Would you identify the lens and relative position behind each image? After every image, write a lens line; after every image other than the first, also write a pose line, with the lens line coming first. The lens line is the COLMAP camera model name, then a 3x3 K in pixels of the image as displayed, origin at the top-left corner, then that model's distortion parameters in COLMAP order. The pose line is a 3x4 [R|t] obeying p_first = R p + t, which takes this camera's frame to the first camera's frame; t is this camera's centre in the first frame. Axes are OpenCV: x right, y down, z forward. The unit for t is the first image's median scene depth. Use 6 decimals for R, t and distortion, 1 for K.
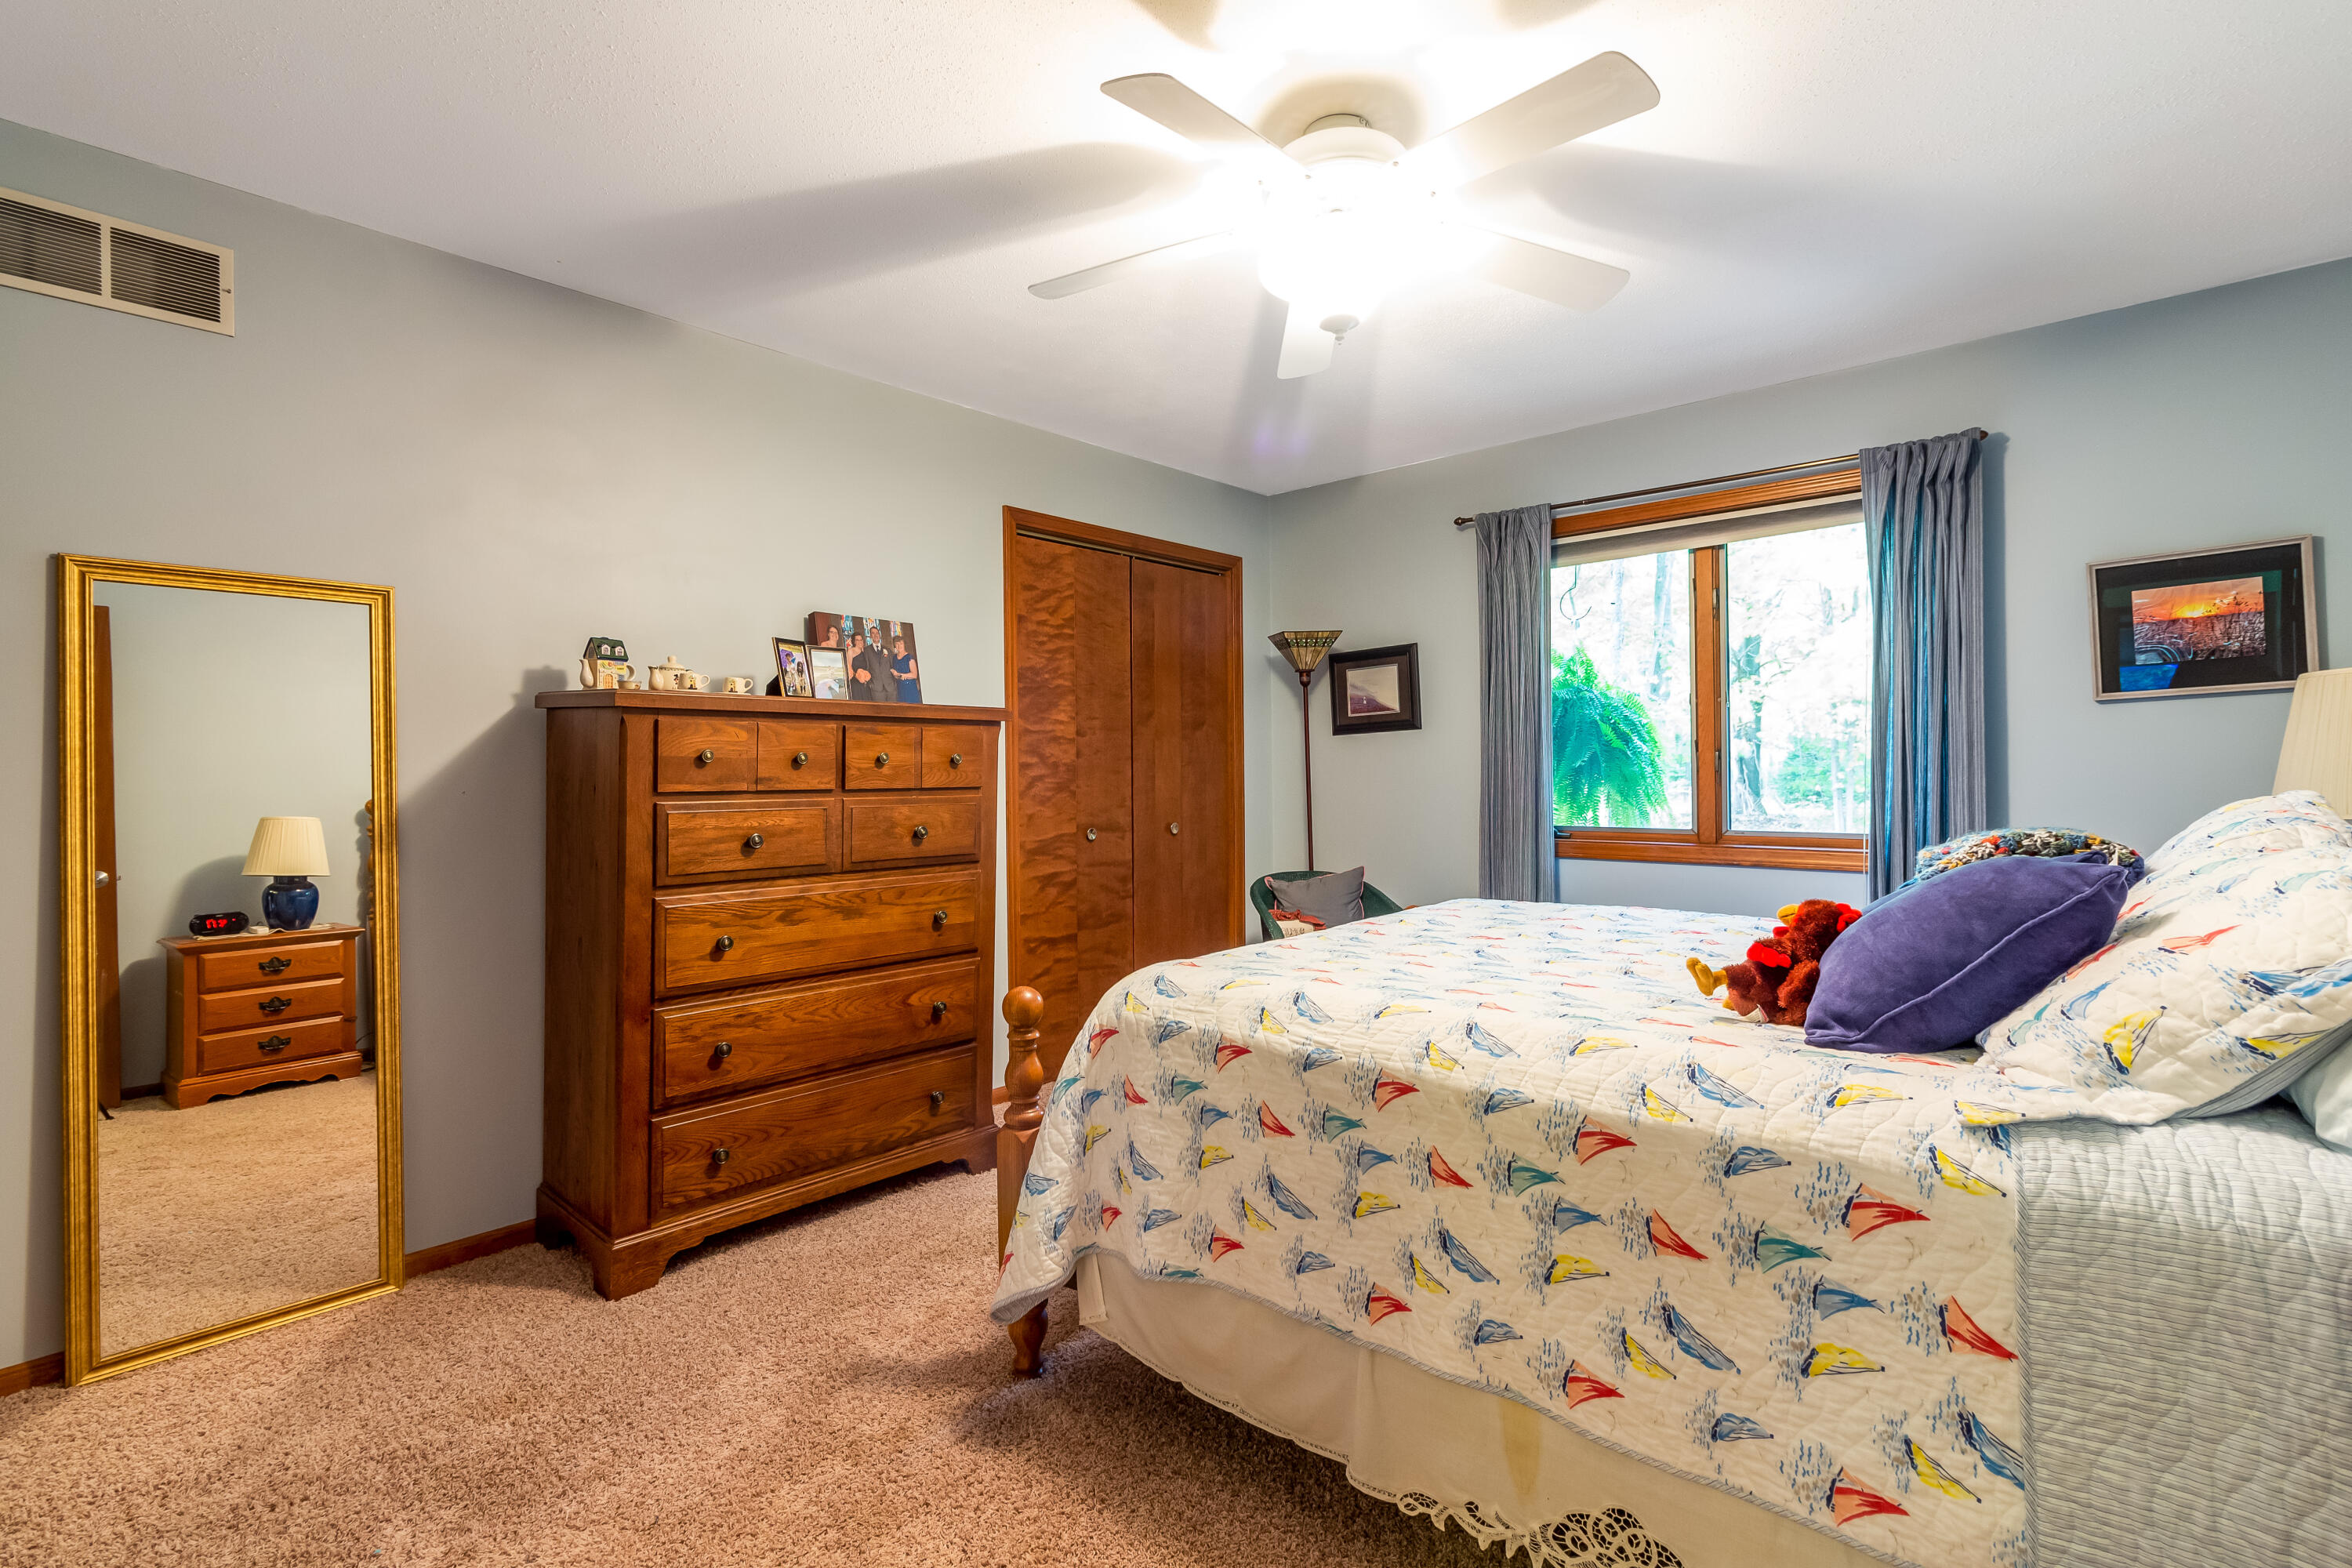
lens RADIAL K [[1104.0, 0, 1181.7], [0, 1104.0, 743.1], [0, 0, 1]] dist [0.000150, -0.000127]
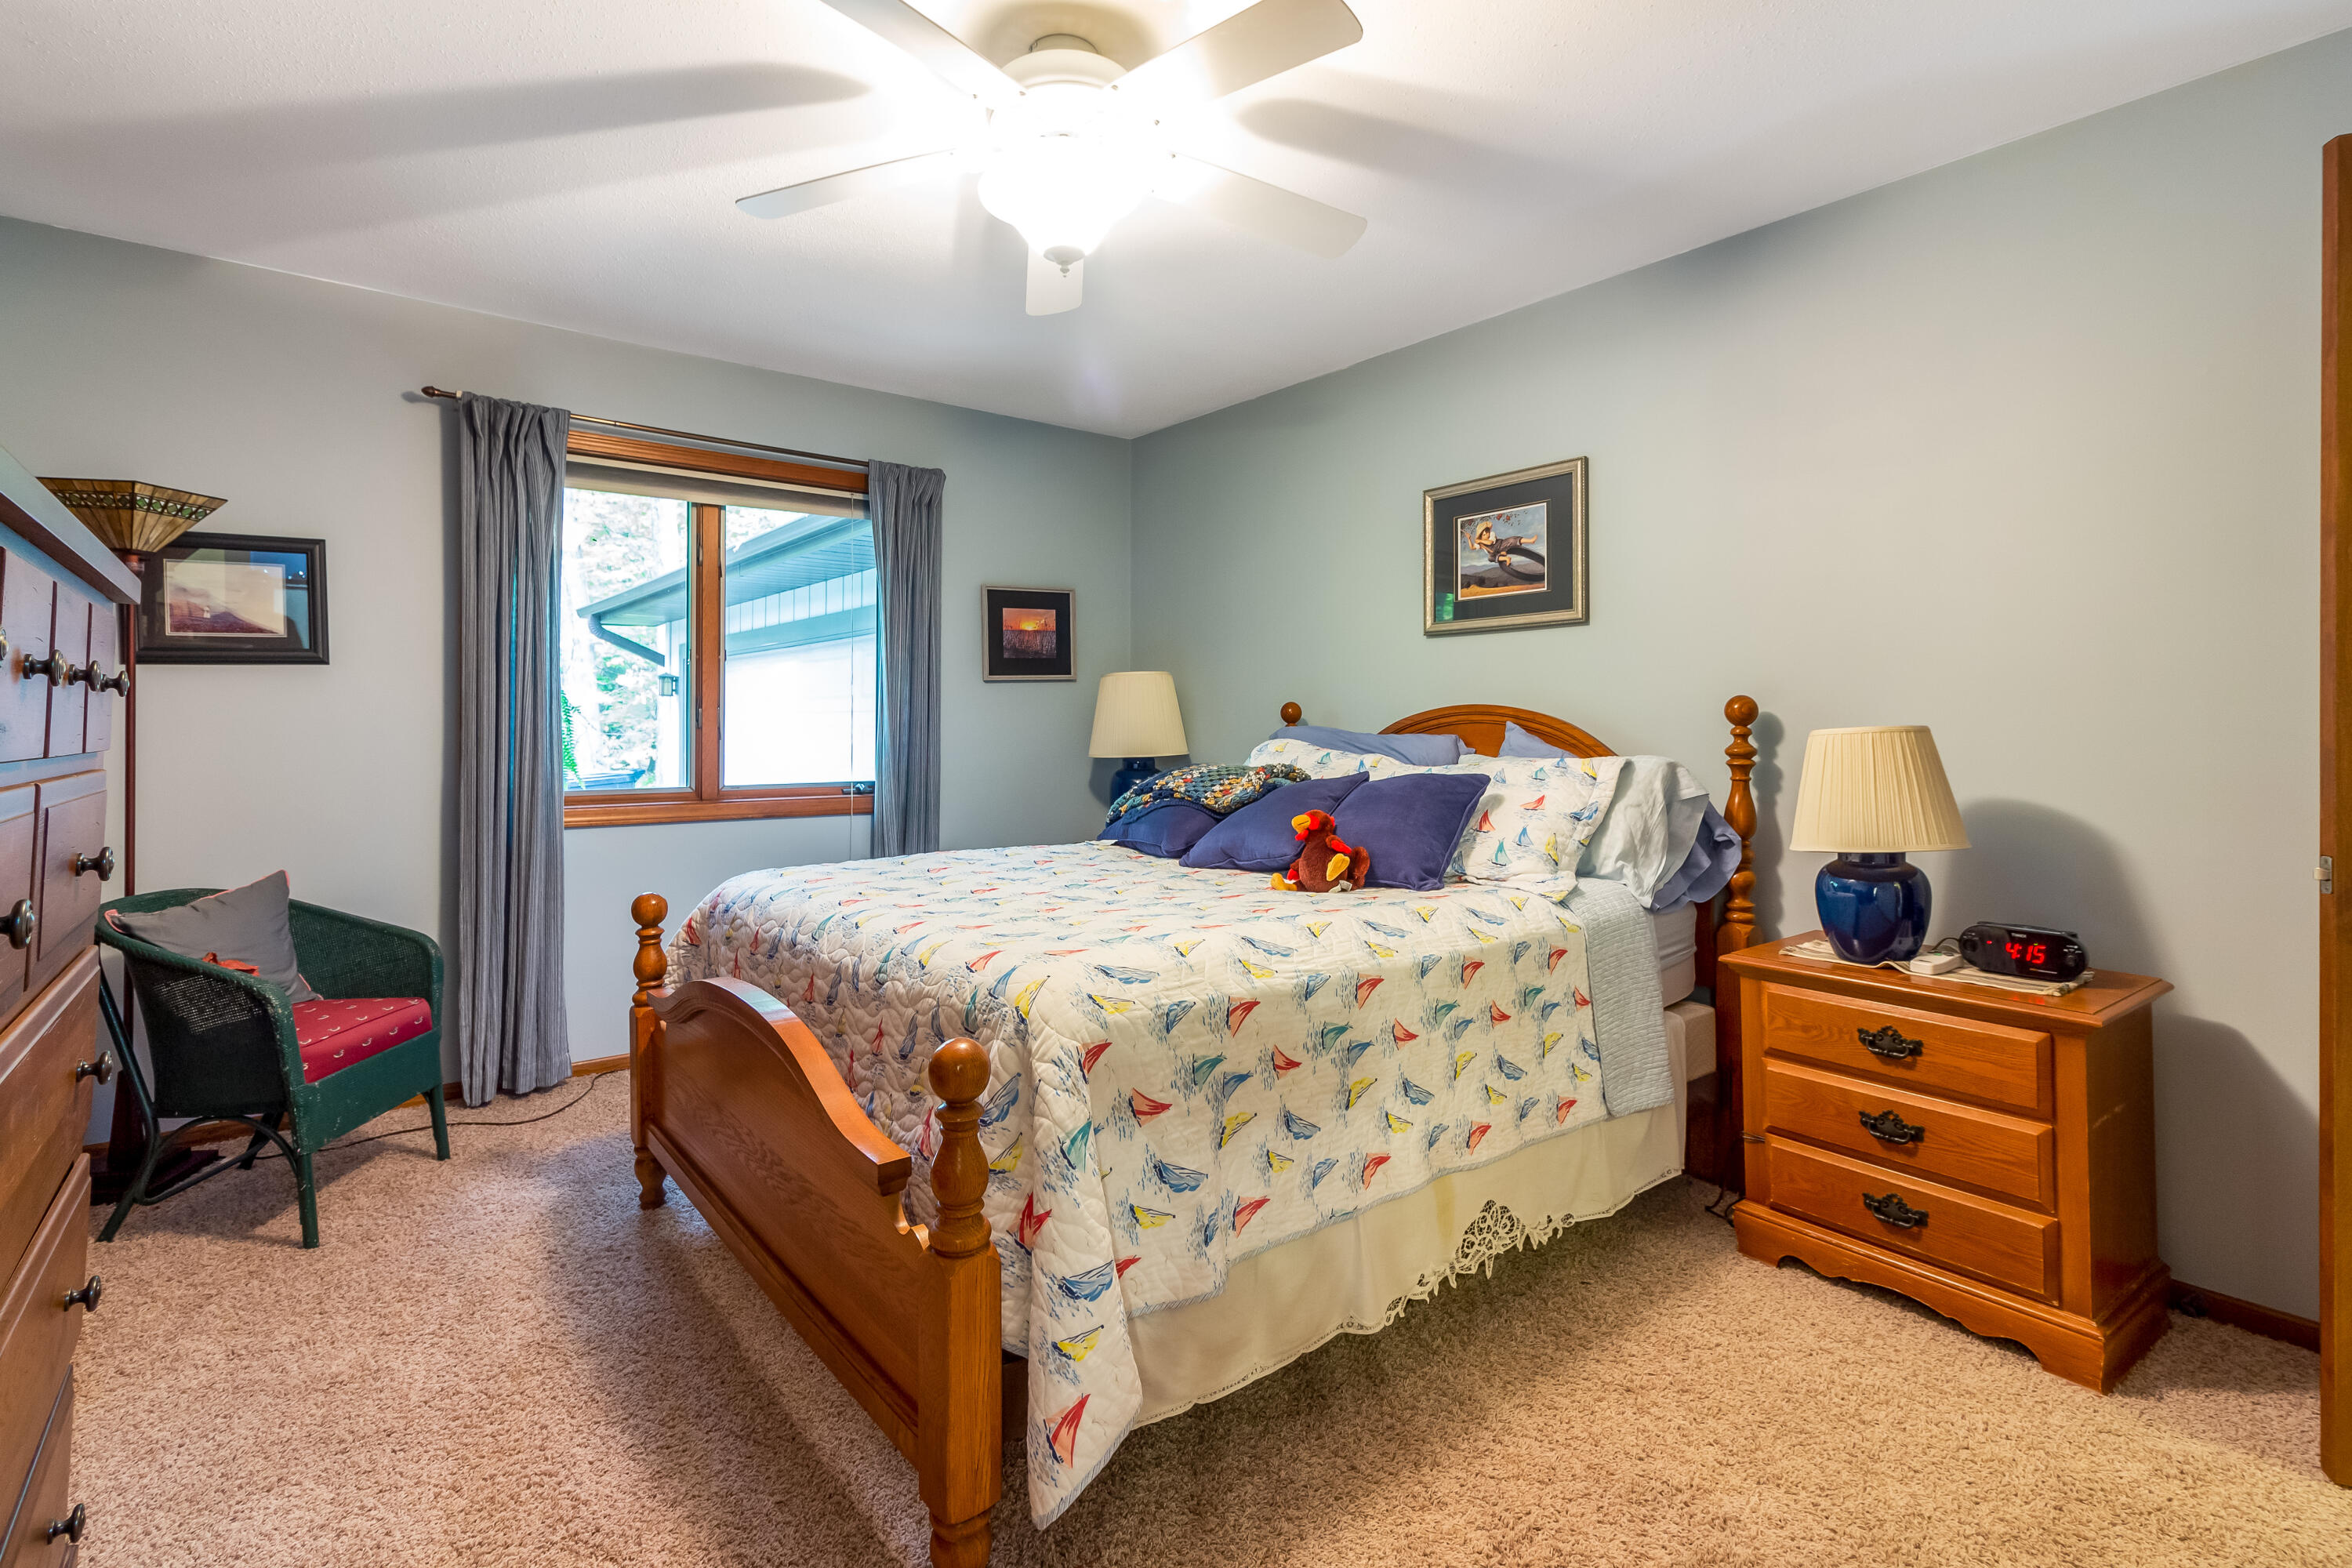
lens RADIAL K [[1074.7, 0, 1178.6], [0, 1074.7, 691.3], [0, 0, 1]] dist [0.002276, -0.000067]
pose [[0.177892, 0.040503, 0.983216, -0.983316], [-0.028986, 0.998935, -0.035906, 0.037626], [-0.983623, -0.022112, 0.178877, 0.966495]]
